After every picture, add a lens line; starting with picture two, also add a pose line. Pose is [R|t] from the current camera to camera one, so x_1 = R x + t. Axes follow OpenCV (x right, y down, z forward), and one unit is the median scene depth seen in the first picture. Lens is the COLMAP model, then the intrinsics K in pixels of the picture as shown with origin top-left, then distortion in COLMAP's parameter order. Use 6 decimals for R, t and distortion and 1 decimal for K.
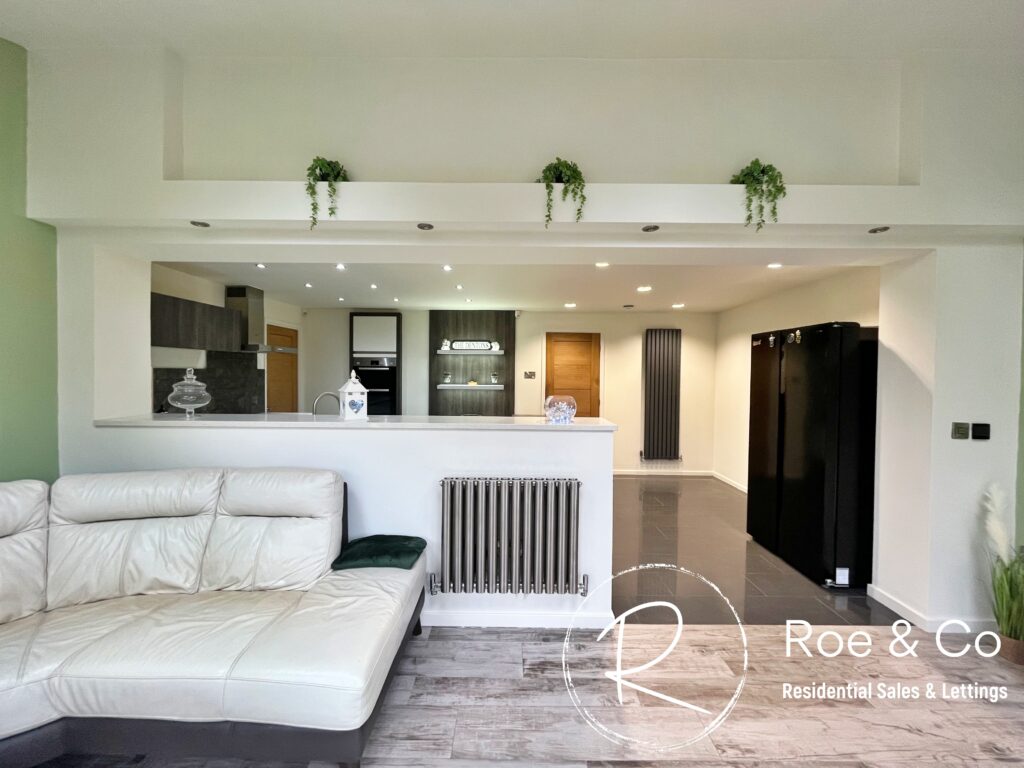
lens RADIAL K [[413.4, 0, 510.3], [0, 413.4, 380.0], [0, 0, 1]] dist [-0.002477, 0.000468]
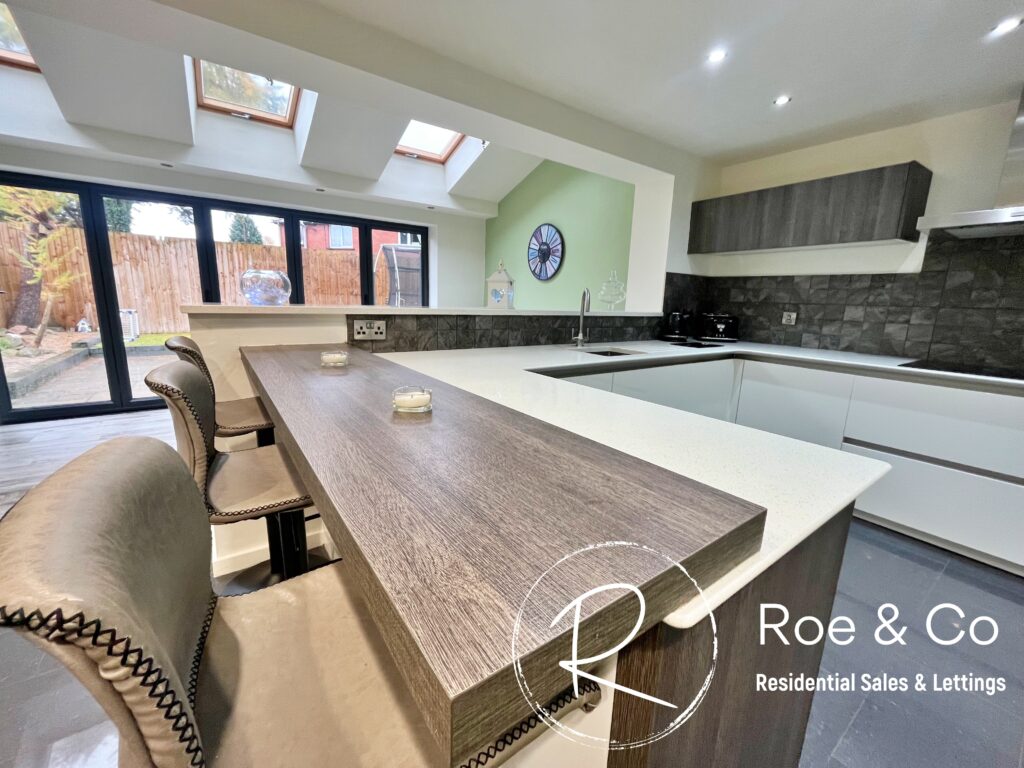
lens RADIAL K [[413.4, 0, 510.3], [0, 413.4, 380.0], [0, 0, 1]] dist [-0.002477, 0.000468]
pose [[-0.813064, 0.086739, -0.575677, 0.192019], [-0.042385, 0.977395, 0.207129, 0.039734], [0.580630, 0.192809, -0.791008, 1.665462]]
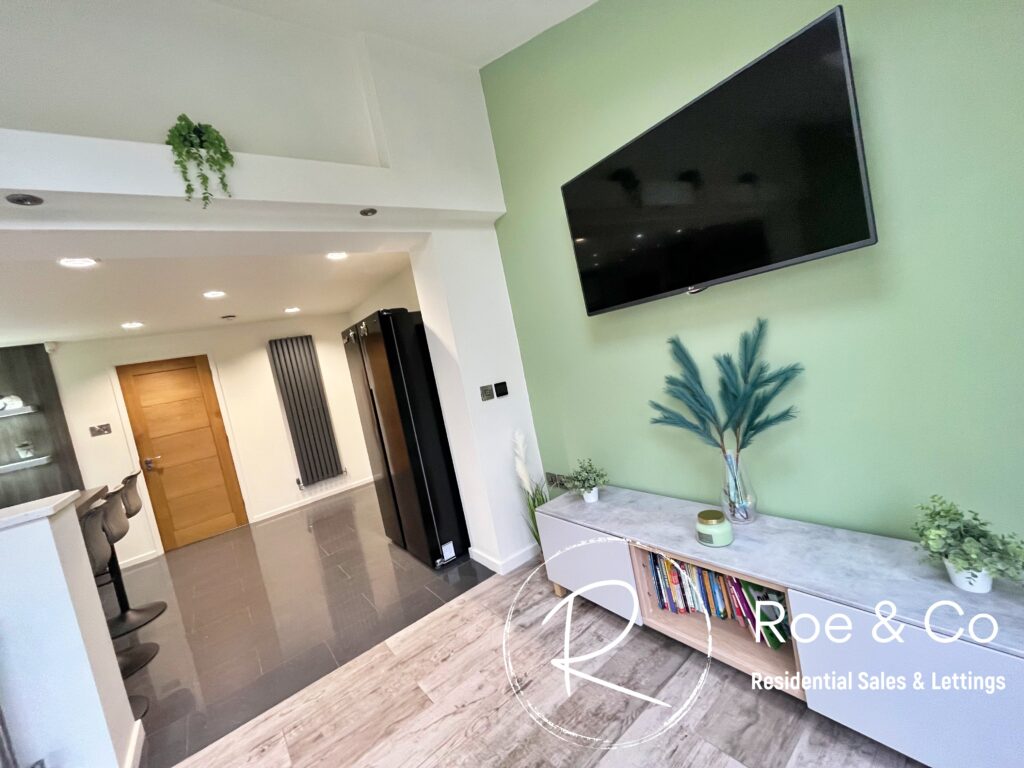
lens RADIAL K [[413.4, 0, 510.3], [0, 413.4, 380.0], [0, 0, 1]] dist [-0.002477, 0.000468]
pose [[0.777598, -0.208168, 0.593303, 0.397833], [0.216347, 0.974569, 0.058389, 0.030788], [-0.590369, 0.082956, 0.802859, 0.041559]]
